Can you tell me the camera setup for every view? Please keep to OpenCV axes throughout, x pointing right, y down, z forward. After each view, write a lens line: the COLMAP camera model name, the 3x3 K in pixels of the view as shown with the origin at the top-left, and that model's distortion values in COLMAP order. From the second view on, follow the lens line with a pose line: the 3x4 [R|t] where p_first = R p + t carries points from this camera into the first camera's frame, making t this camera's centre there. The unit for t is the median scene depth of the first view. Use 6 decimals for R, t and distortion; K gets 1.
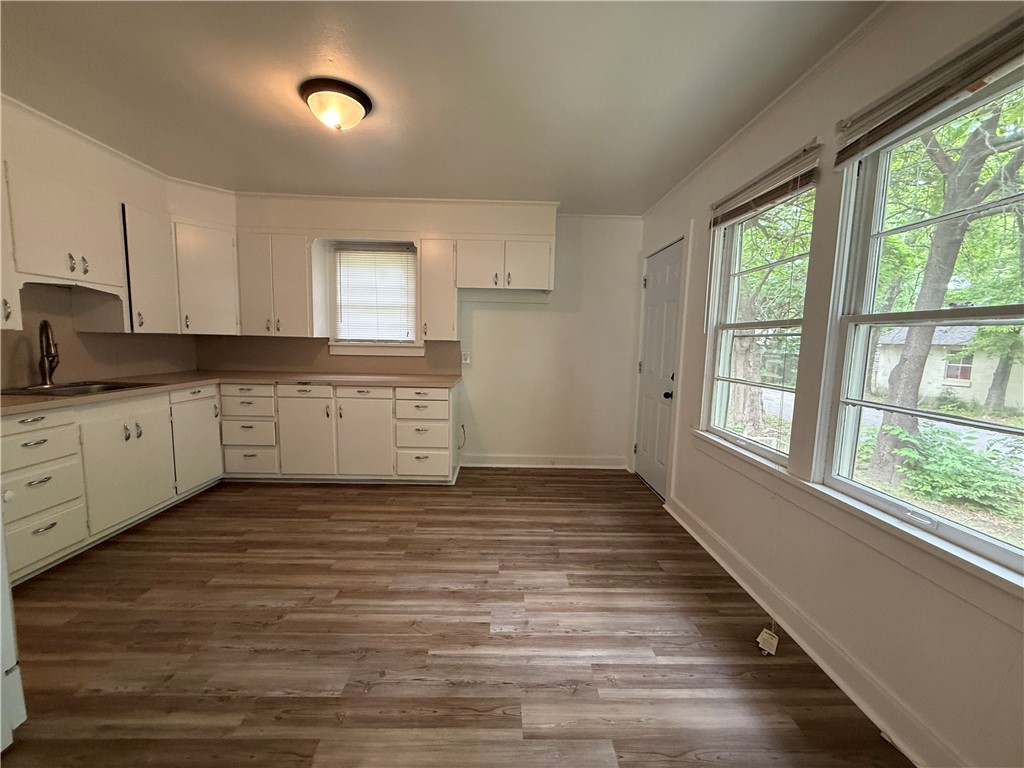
lens RADIAL K [[408.4, 0, 509.3], [0, 408.4, 383.1], [0, 0, 1]] dist [0.002808, 0.000403]
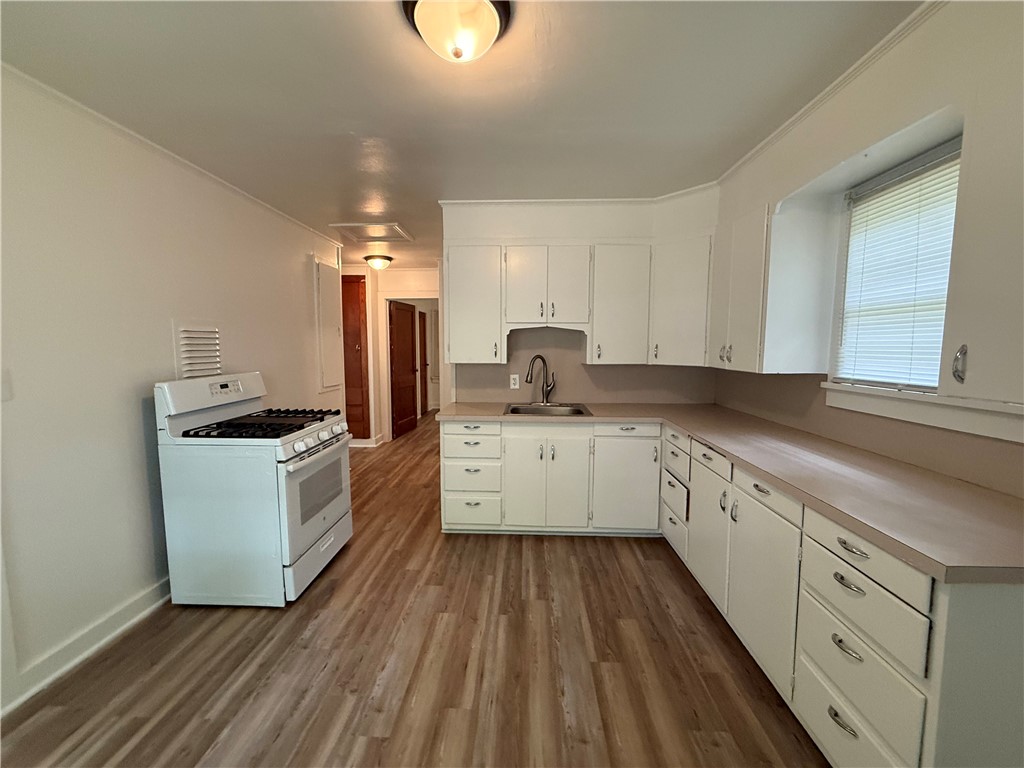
lens RADIAL K [[408.4, 0, 509.3], [0, 408.4, 383.1], [0, 0, 1]] dist [0.002808, 0.000403]
pose [[-0.065684, 0.069029, -0.995450, 0.173441], [-0.107288, 0.991333, 0.075823, -0.132678], [0.992056, 0.111780, -0.057709, 0.856916]]
